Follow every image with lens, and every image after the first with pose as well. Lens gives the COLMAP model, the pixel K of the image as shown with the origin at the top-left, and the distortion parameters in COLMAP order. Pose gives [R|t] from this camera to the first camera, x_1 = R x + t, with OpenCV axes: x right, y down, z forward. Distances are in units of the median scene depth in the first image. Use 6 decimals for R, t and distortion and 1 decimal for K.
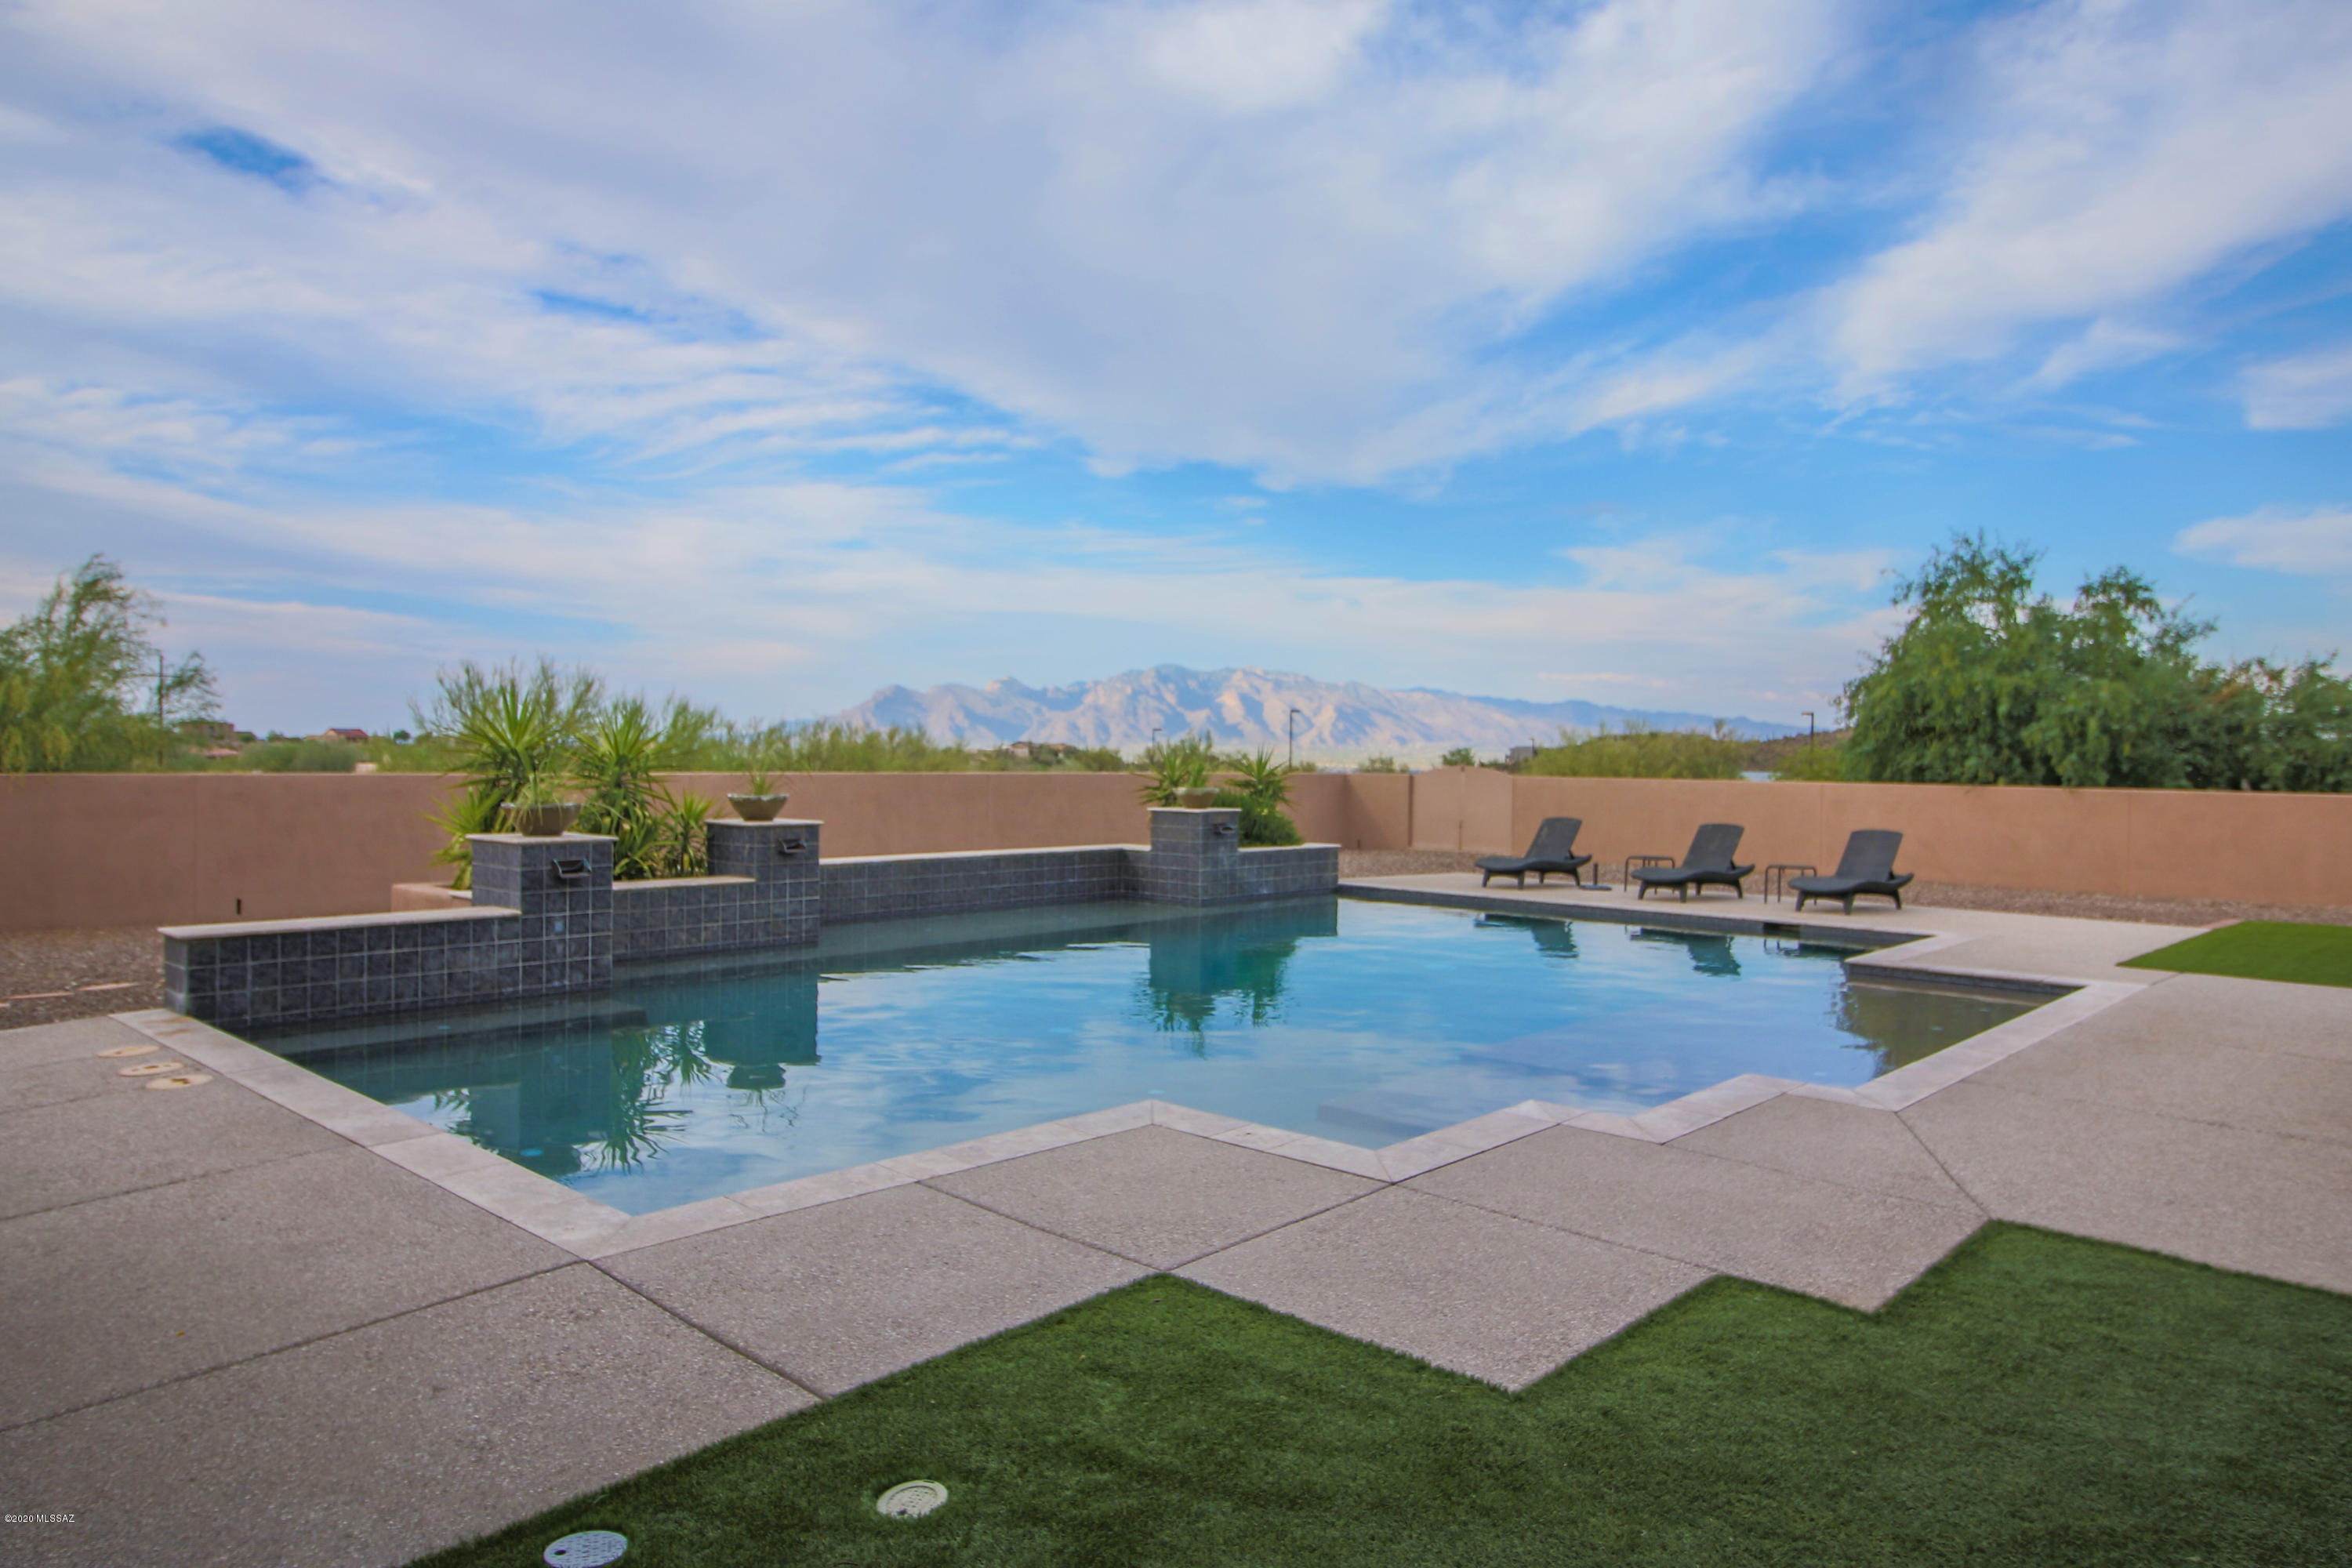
lens RADIAL K [[1471.3, 0, 1211.4], [0, 1471.3, 777.8], [0, 0, 1]] dist [0.007888, -0.001547]
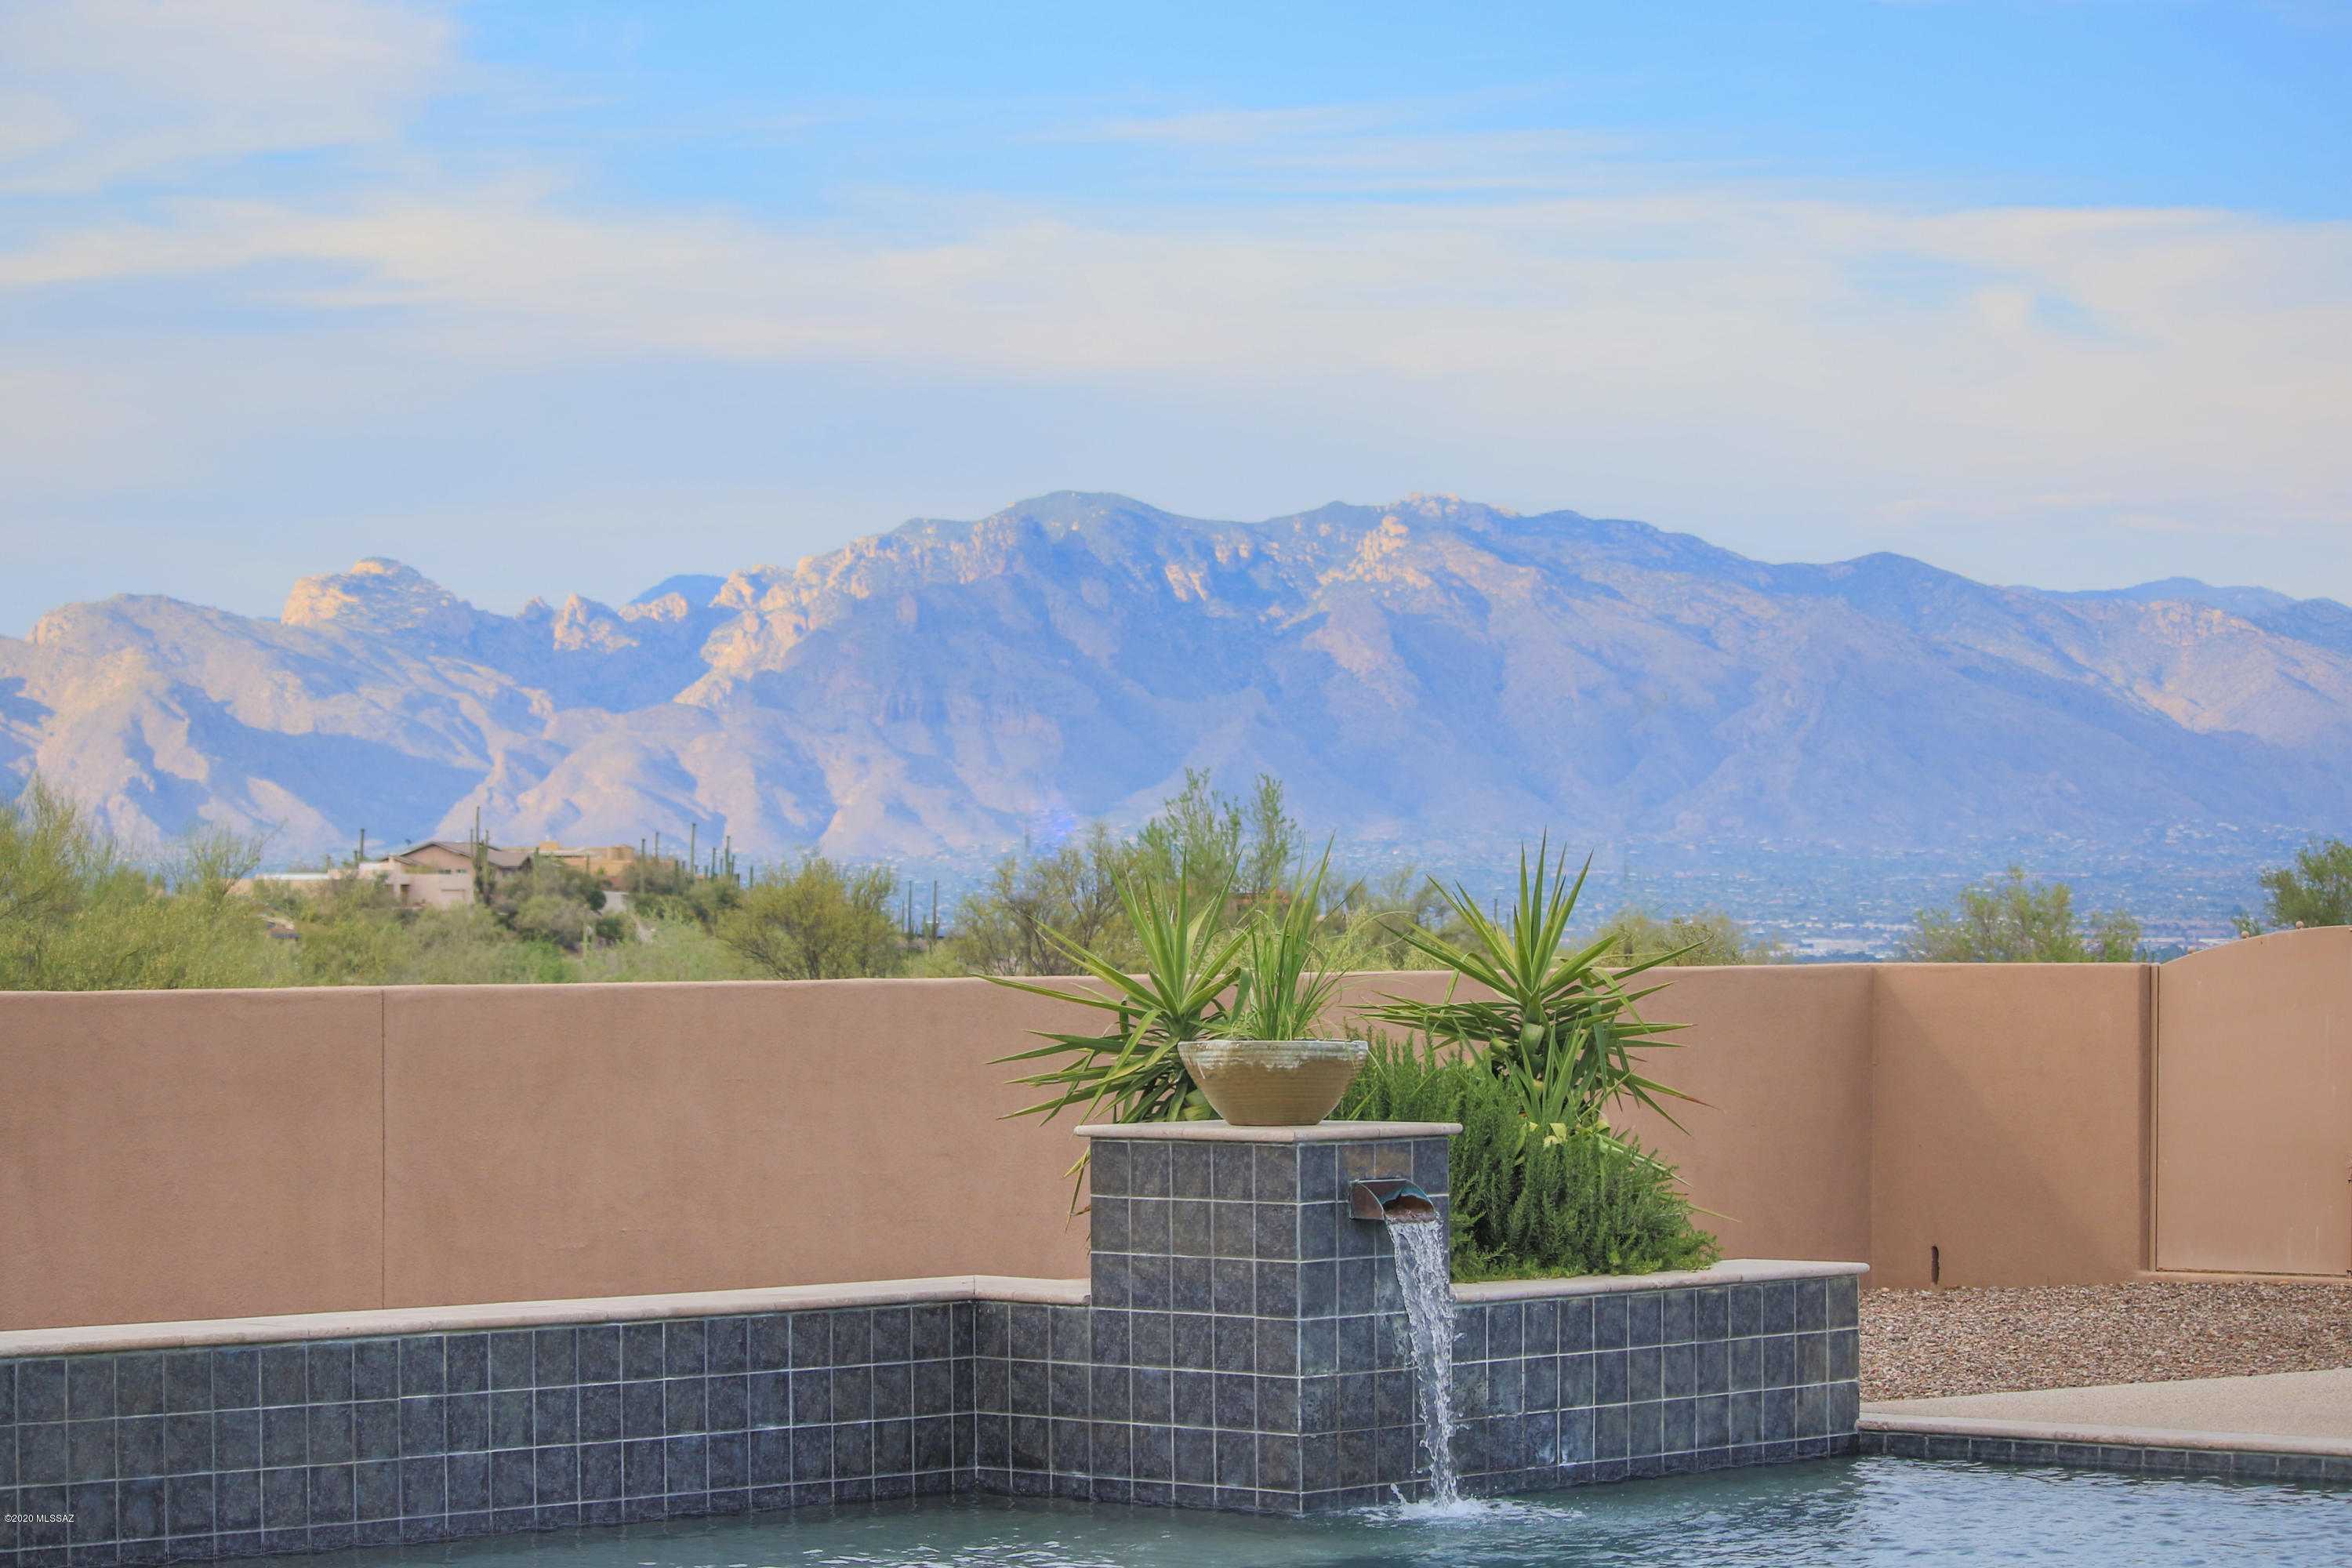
lens RADIAL K [[6477.4, 0, 1175.4], [0, 6477.4, 784.5], [0, 0, 1]] dist [-0.426712, 0.000000]
pose [[0.999749, -0.017688, -0.013745, -0.009981], [0.017250, 0.999358, -0.031415, -0.001815], [0.014292, 0.031170, 0.999412, -0.060098]]
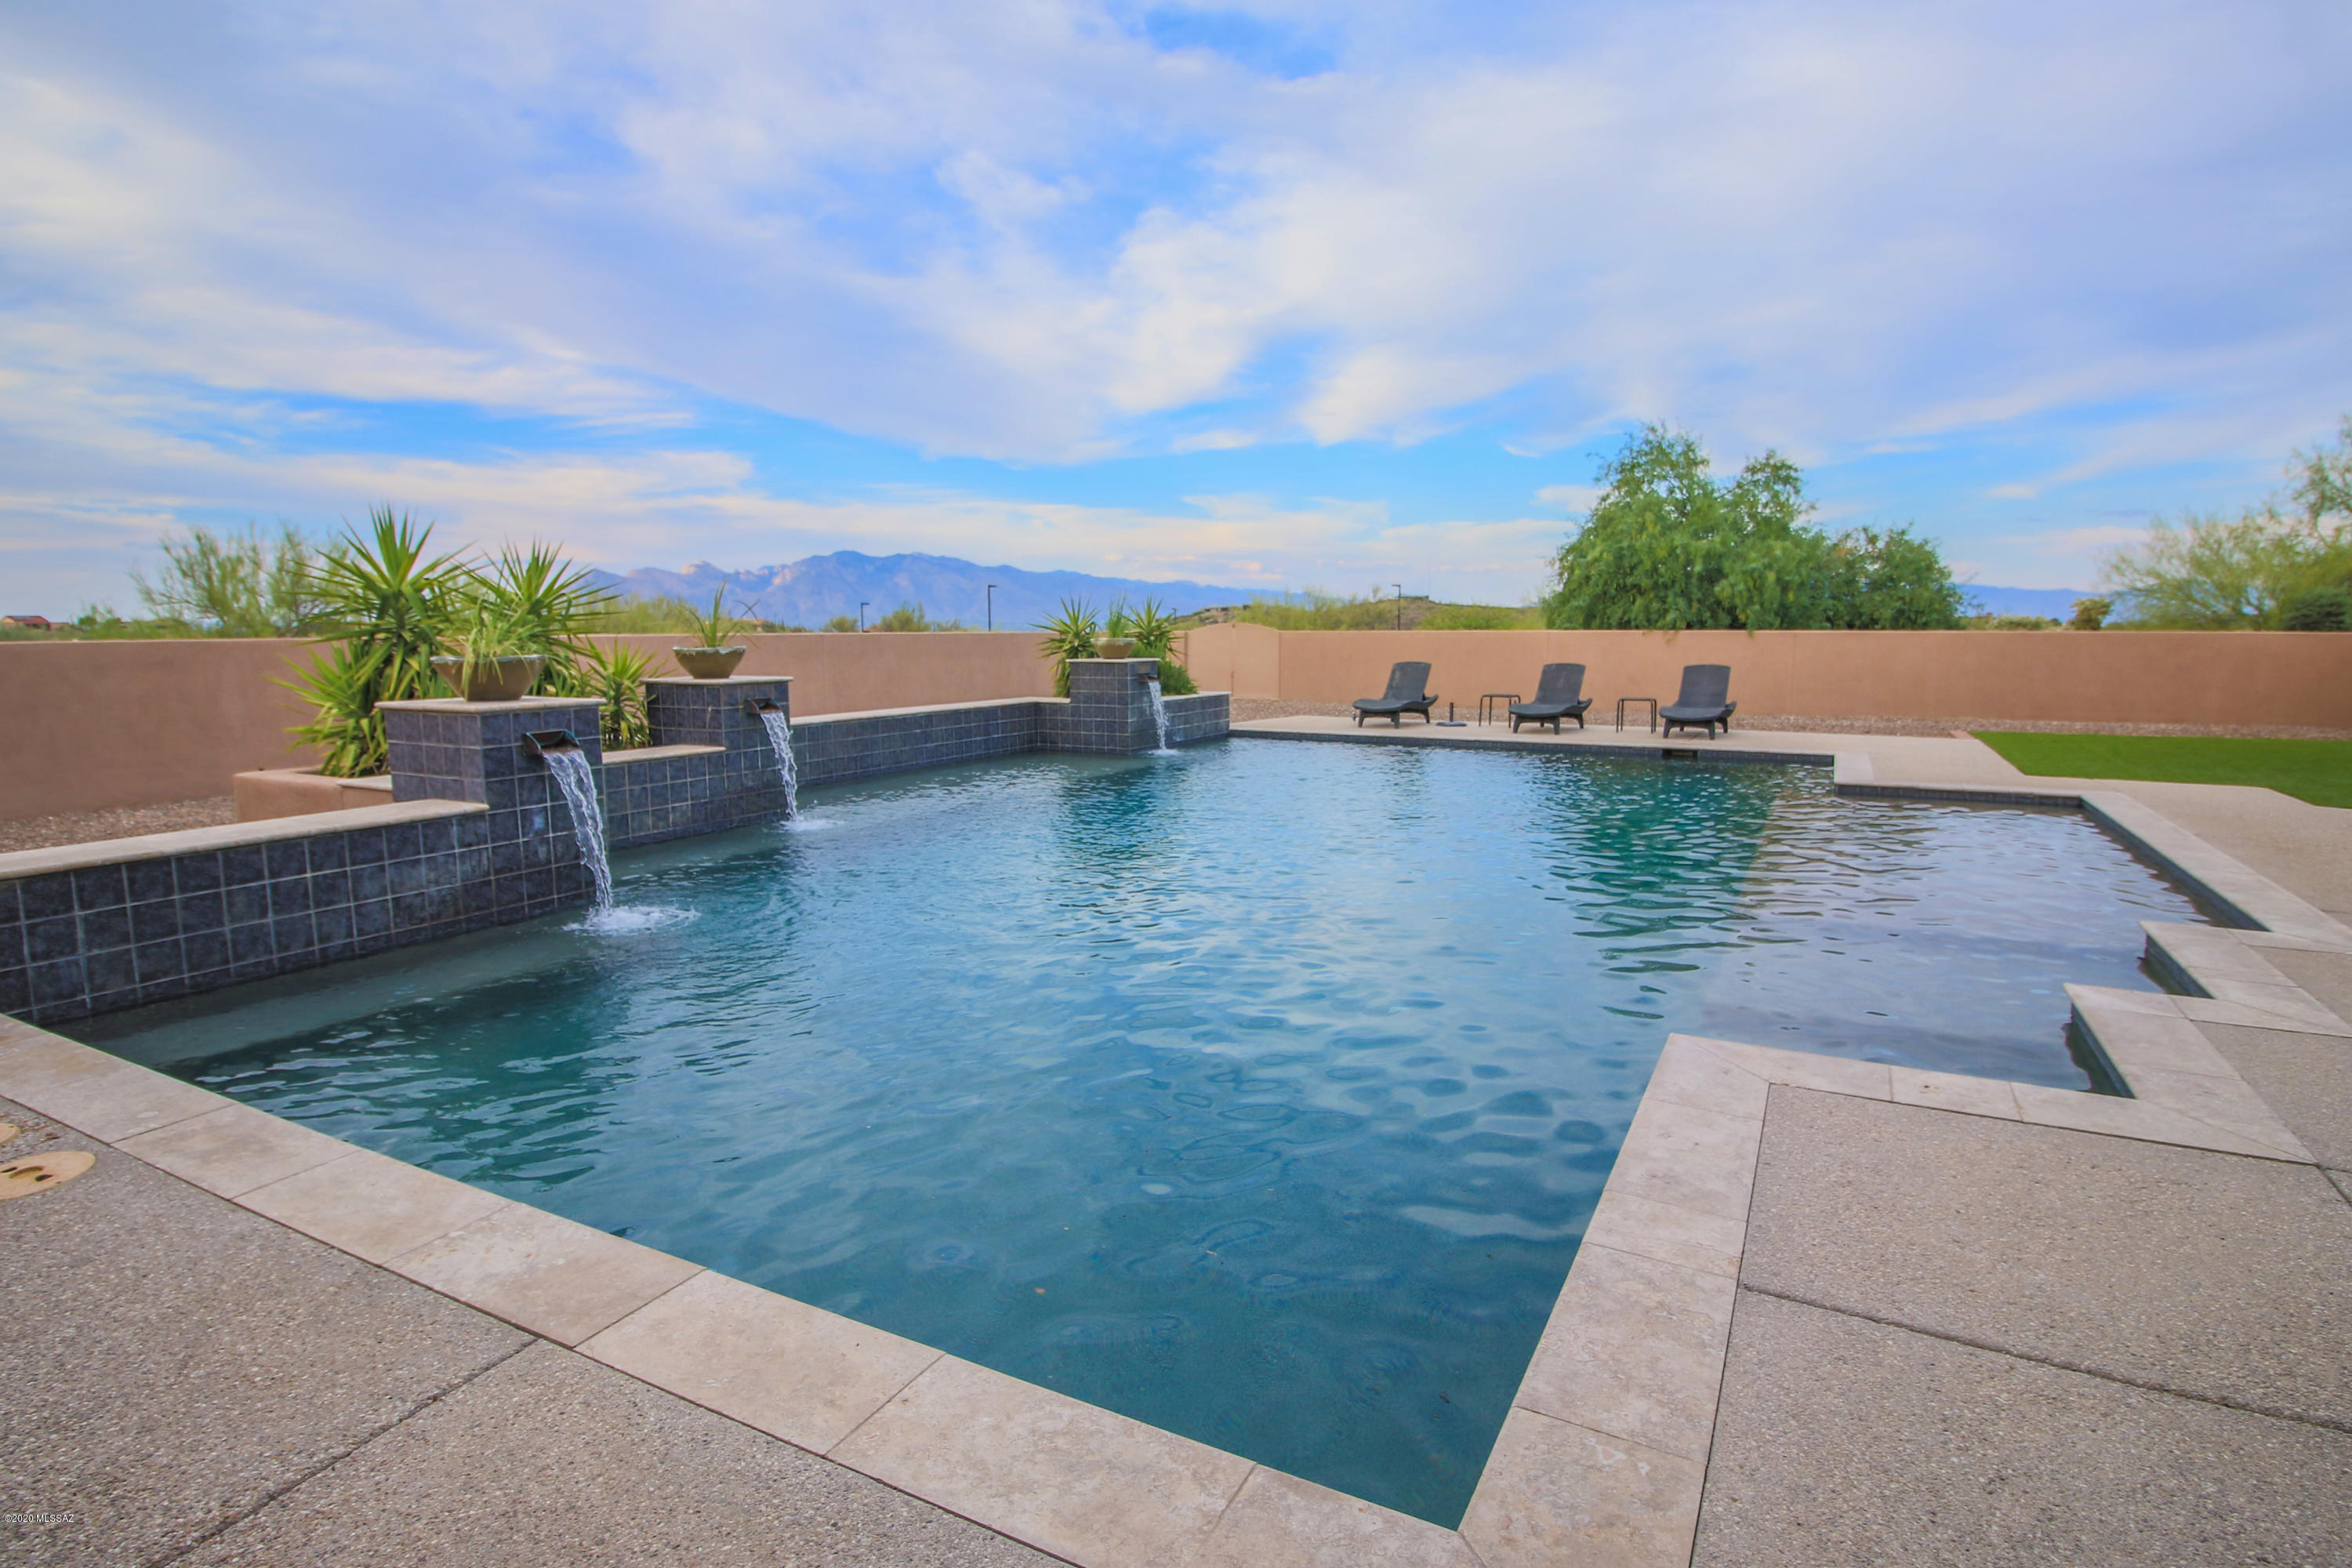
lens RADIAL K [[1168.2, 0, 1187.5], [0, 1168.2, 785.7], [0, 0, 1]] dist [-0.010445, -0.004343]
pose [[0.966600, -0.048400, 0.251678, -0.148305], [0.017971, 0.992389, 0.121828, 0.009418], [-0.255659, -0.113236, 0.960113, 0.194267]]
